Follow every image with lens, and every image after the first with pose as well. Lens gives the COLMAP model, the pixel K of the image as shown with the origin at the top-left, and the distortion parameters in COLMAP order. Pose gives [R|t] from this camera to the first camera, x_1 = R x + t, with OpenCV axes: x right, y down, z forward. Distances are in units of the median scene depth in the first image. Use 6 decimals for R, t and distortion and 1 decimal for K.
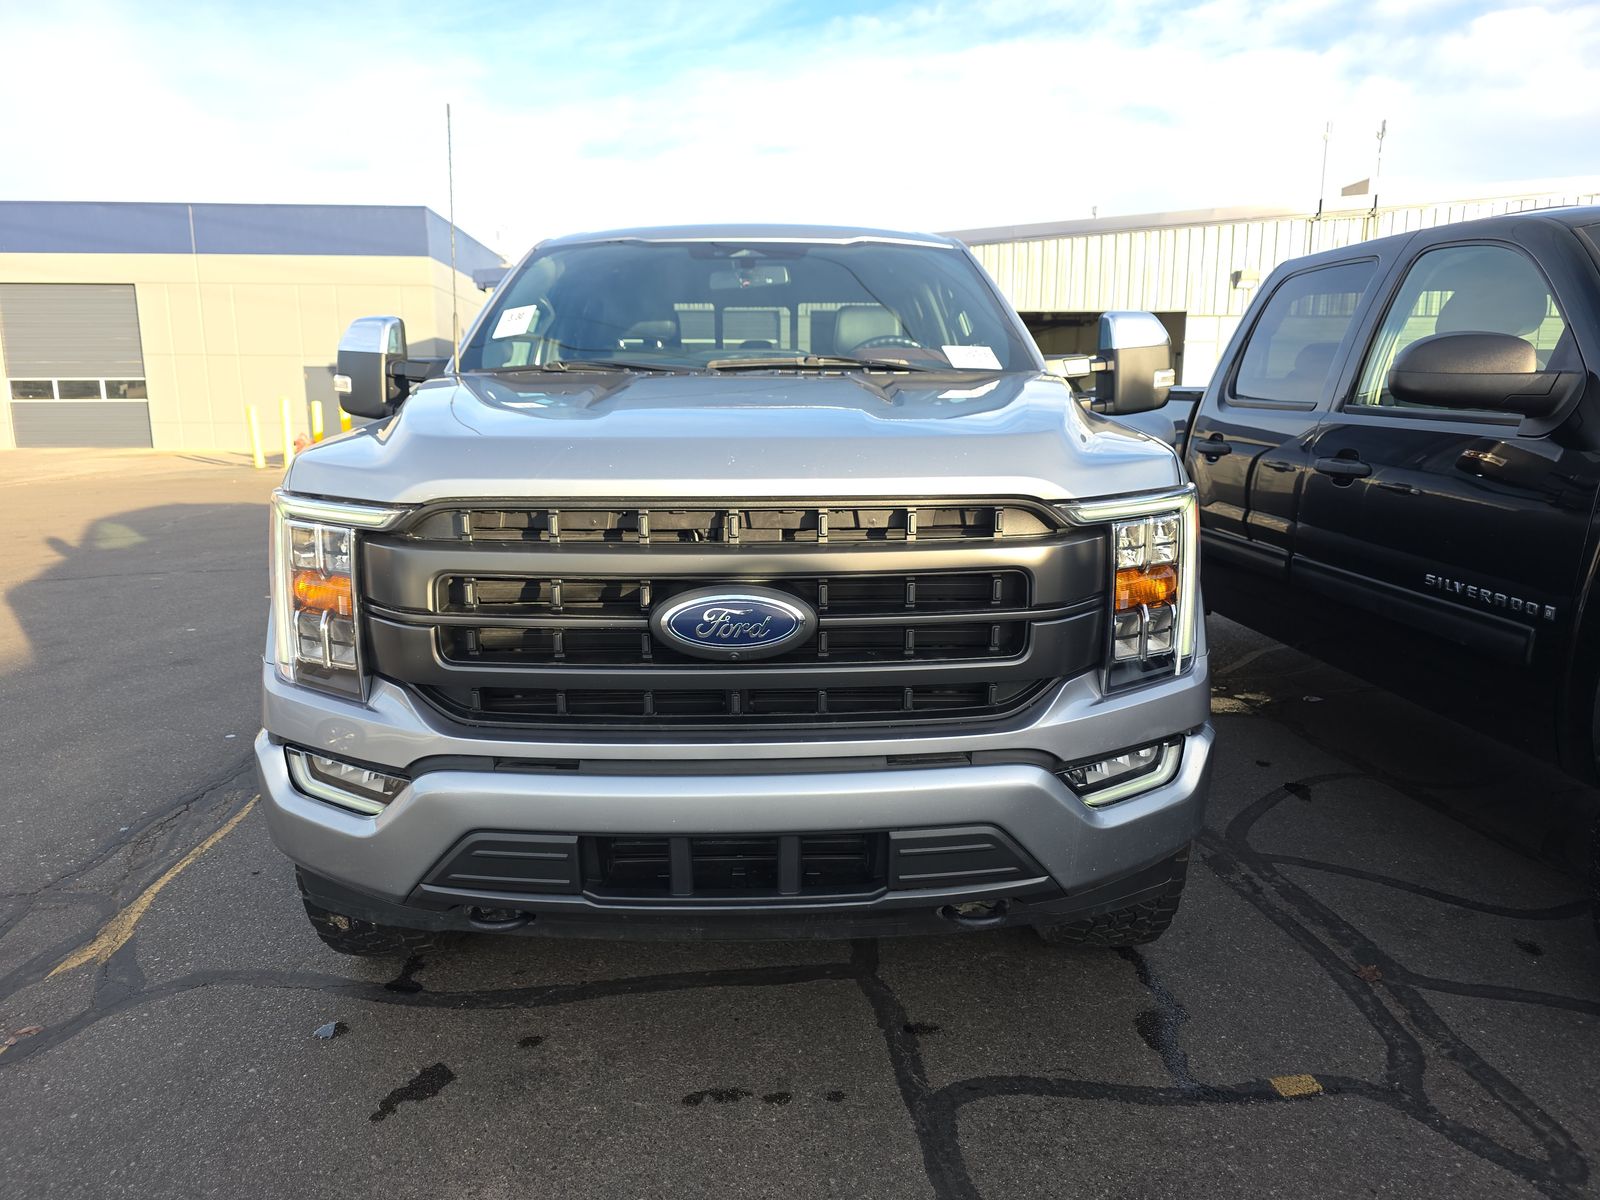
lens RADIAL K [[1101.4, 0, 798.7], [0, 1101.4, 604.6], [0, 0, 1]] dist [0.039800, -0.040568]
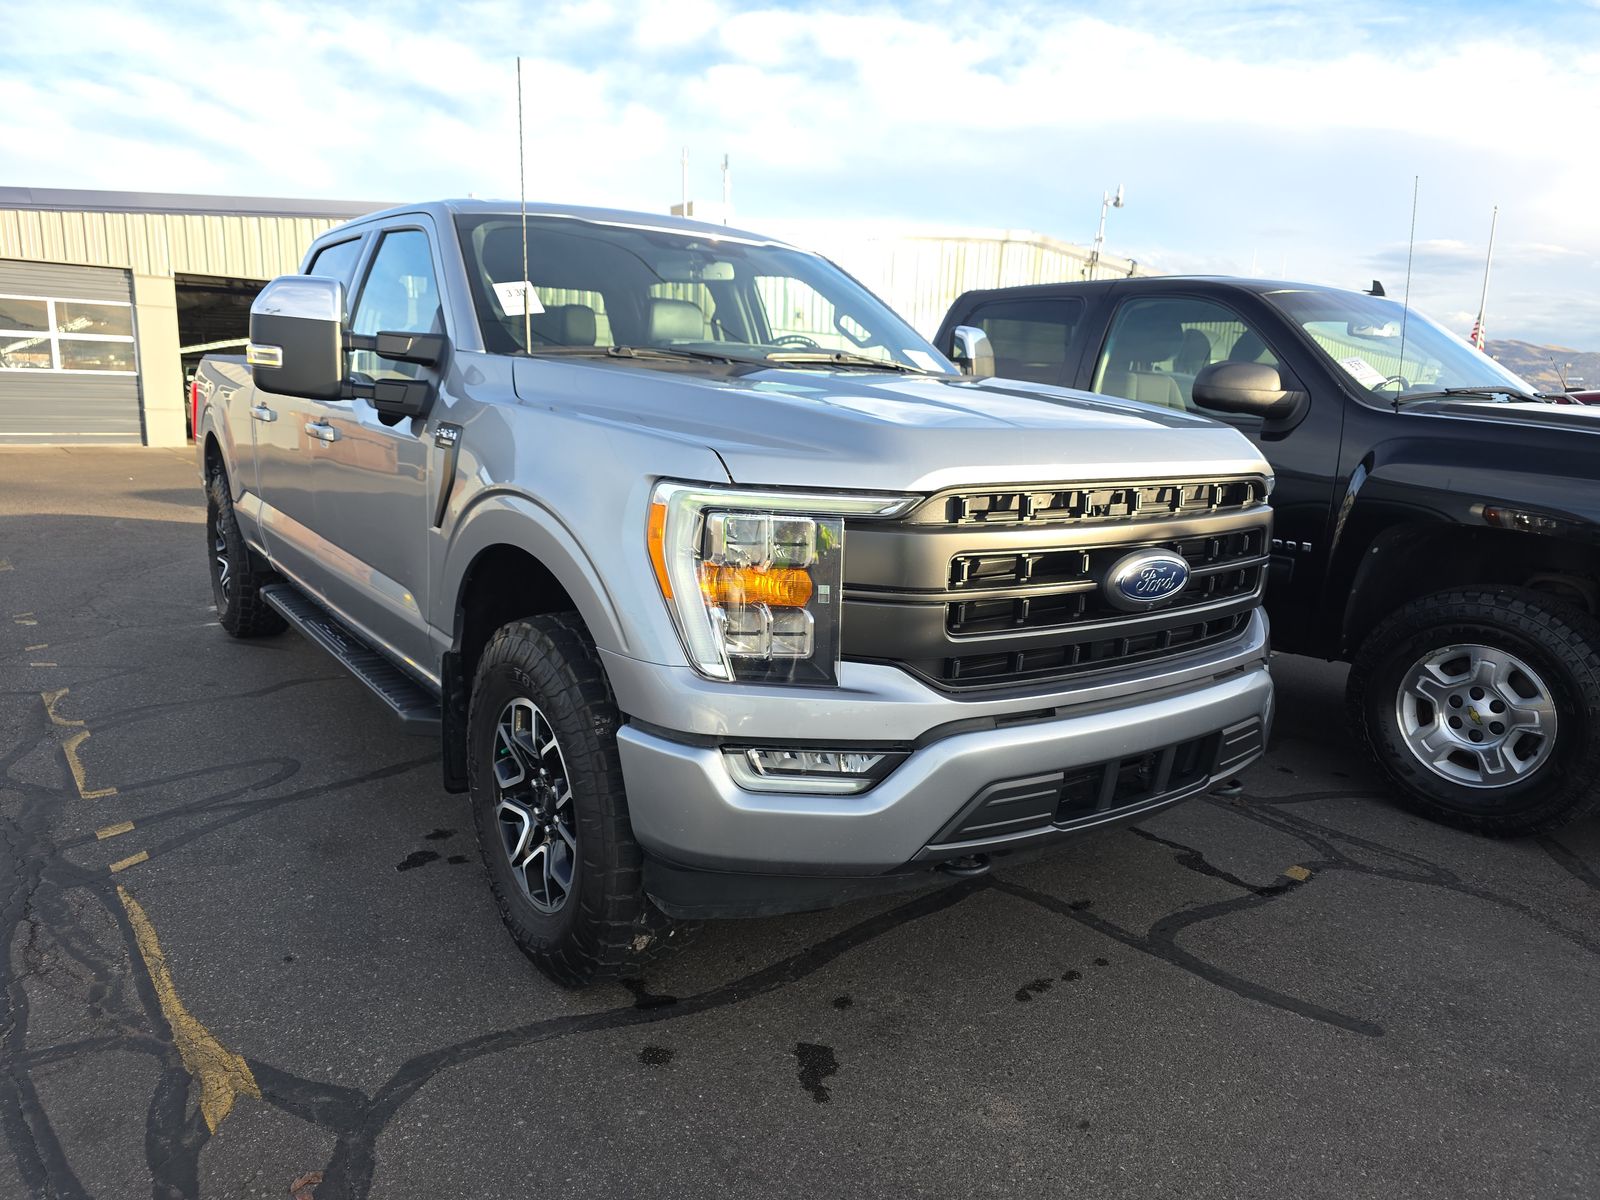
lens RADIAL K [[1101.4, 0, 800.6], [0, 1101.4, 601.6], [0, 0, 1]] dist [0.039800, -0.040568]
pose [[0.815063, -0.081041, 0.573676, -0.912927], [0.076242, 0.996561, 0.032459, -0.024035], [-0.574334, 0.017282, 0.818439, 0.170342]]
